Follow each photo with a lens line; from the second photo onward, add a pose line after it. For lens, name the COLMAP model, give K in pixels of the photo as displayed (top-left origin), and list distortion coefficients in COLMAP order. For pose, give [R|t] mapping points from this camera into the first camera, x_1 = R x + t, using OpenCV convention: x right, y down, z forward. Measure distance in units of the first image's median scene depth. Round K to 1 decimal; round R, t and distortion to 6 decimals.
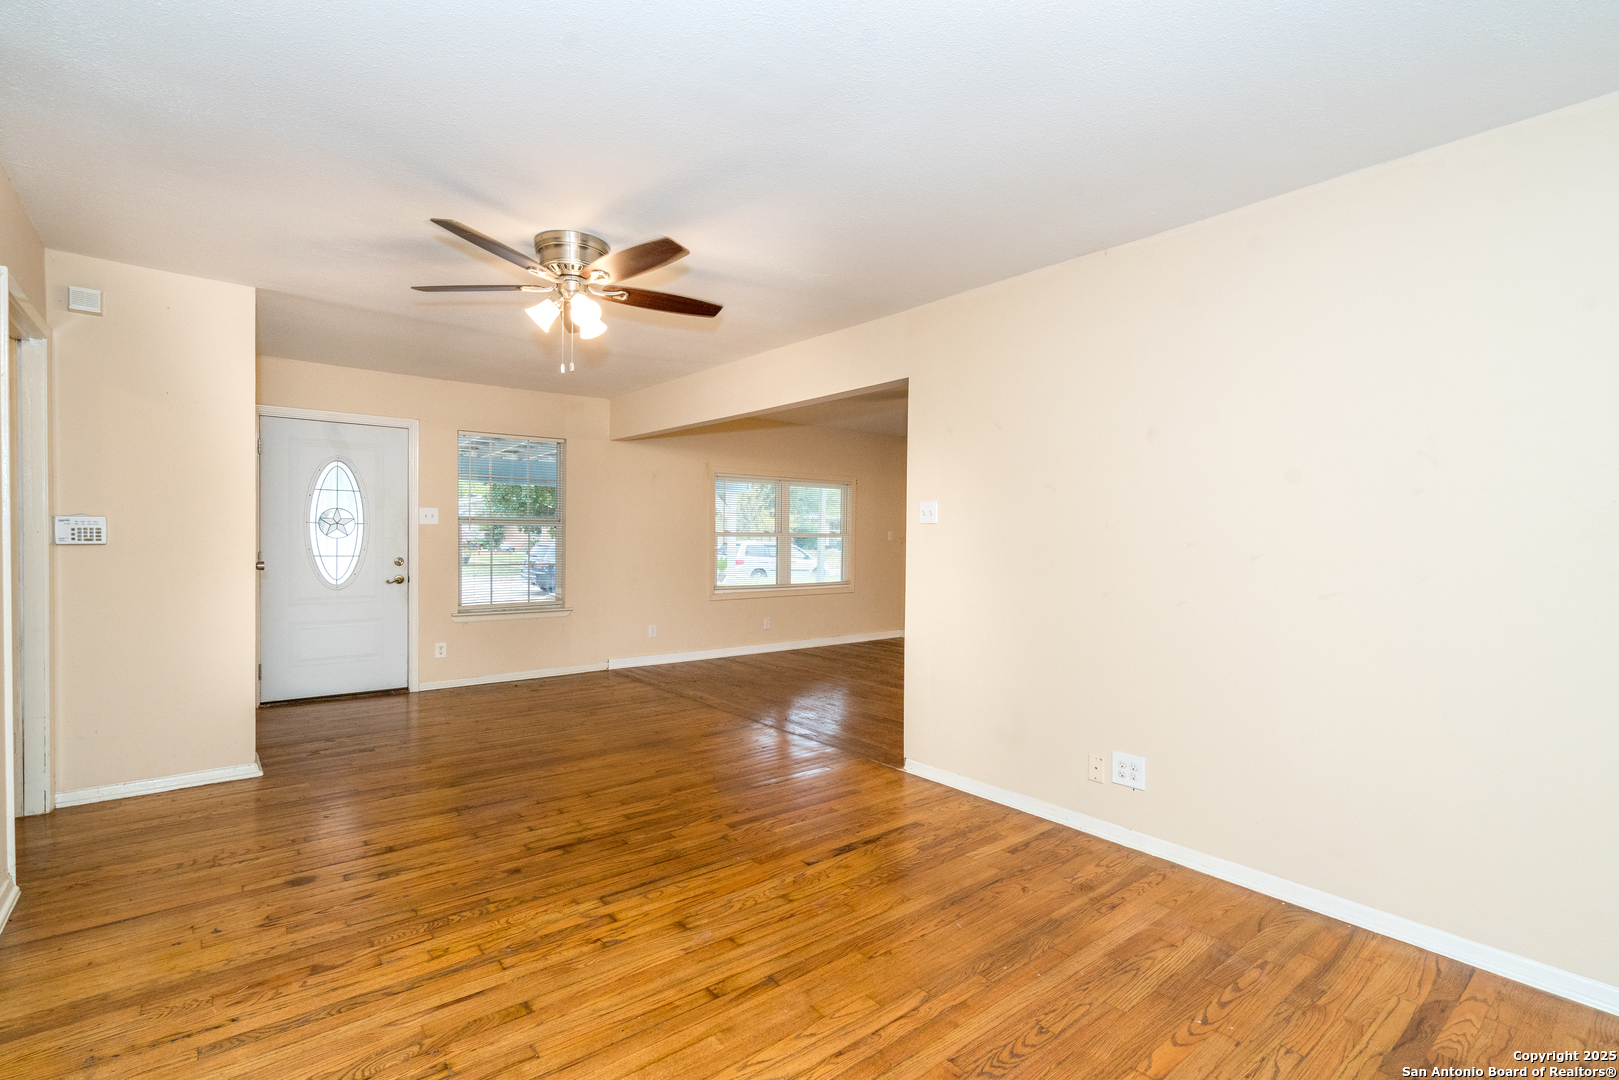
lens RADIAL K [[738.7, 0, 806.9], [0, 738.7, 540.1], [0, 0, 1]] dist [0.000925, -0.000006]
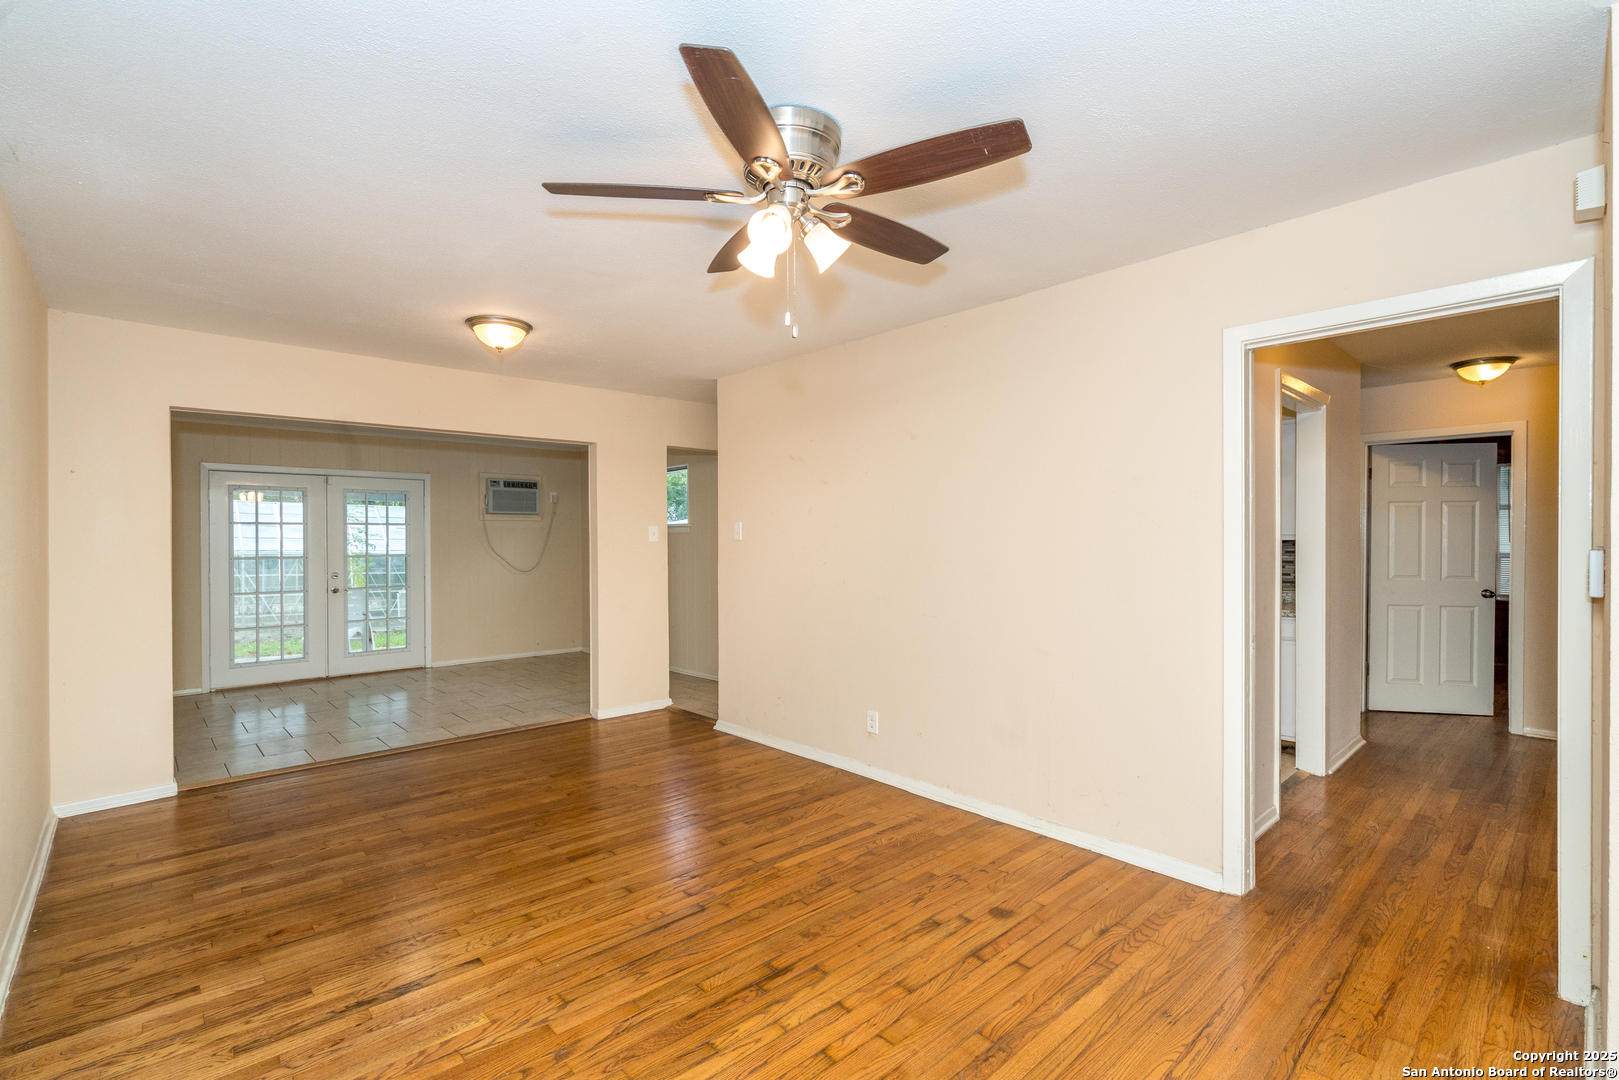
lens RADIAL K [[738.7, 0, 811.6], [0, 738.7, 541.1], [0, 0, 1]] dist [0.000925, -0.000006]
pose [[-0.998447, -0.006638, -0.055318, -0.351307], [-0.007160, 0.999932, 0.009246, -0.063771], [0.055253, 0.009628, -0.998426, 1.963066]]
